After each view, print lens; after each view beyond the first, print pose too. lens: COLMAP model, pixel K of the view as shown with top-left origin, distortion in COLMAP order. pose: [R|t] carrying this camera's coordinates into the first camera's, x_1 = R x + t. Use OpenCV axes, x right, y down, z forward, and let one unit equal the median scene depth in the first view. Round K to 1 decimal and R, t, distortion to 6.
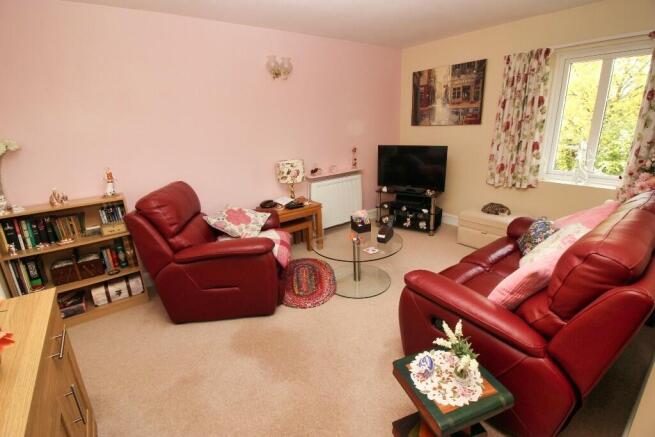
lens RADIAL K [[310.3, 0, 328.9], [0, 310.3, 214.9], [0, 0, 1]] dist [-0.017939, -0.000777]
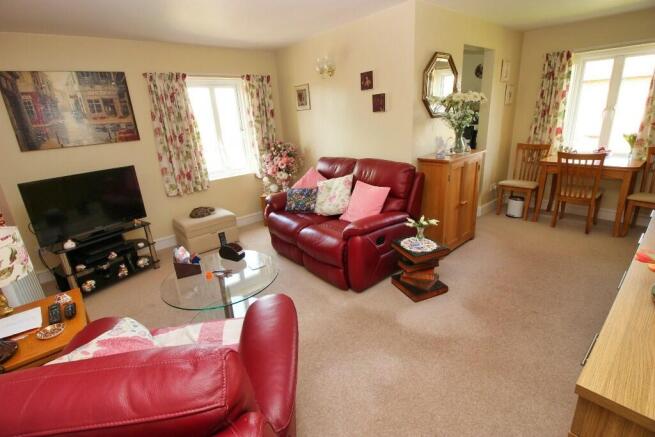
lens RADIAL K [[310.3, 0, 327.9], [0, 310.3, 217.7], [0, 0, 1]] dist [-0.017939, -0.000777]
pose [[-0.074556, -0.268880, 0.960284, -0.517403], [0.347933, 0.895436, 0.277735, -0.137504], [-0.934550, 0.354821, 0.026792, 0.504374]]
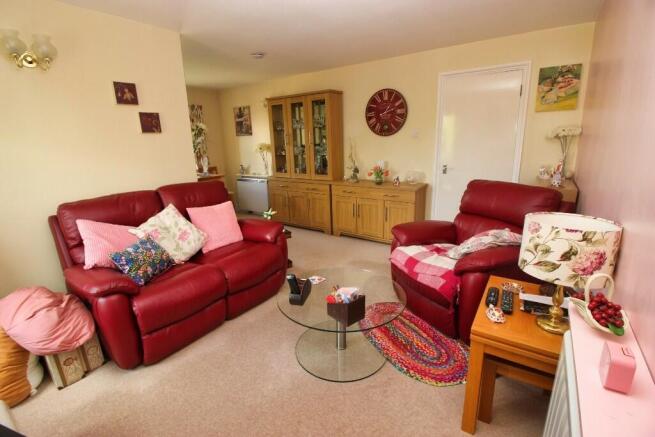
lens RADIAL K [[310.3, 0, 327.6], [0, 310.3, 222.5], [0, 0, 1]] dist [-0.017939, -0.000777]
pose [[-0.944472, 0.156046, -0.289175, 0.227745], [-0.022263, 0.847633, 0.530115, -0.331153], [0.327837, 0.507117, -0.797092, 1.124875]]
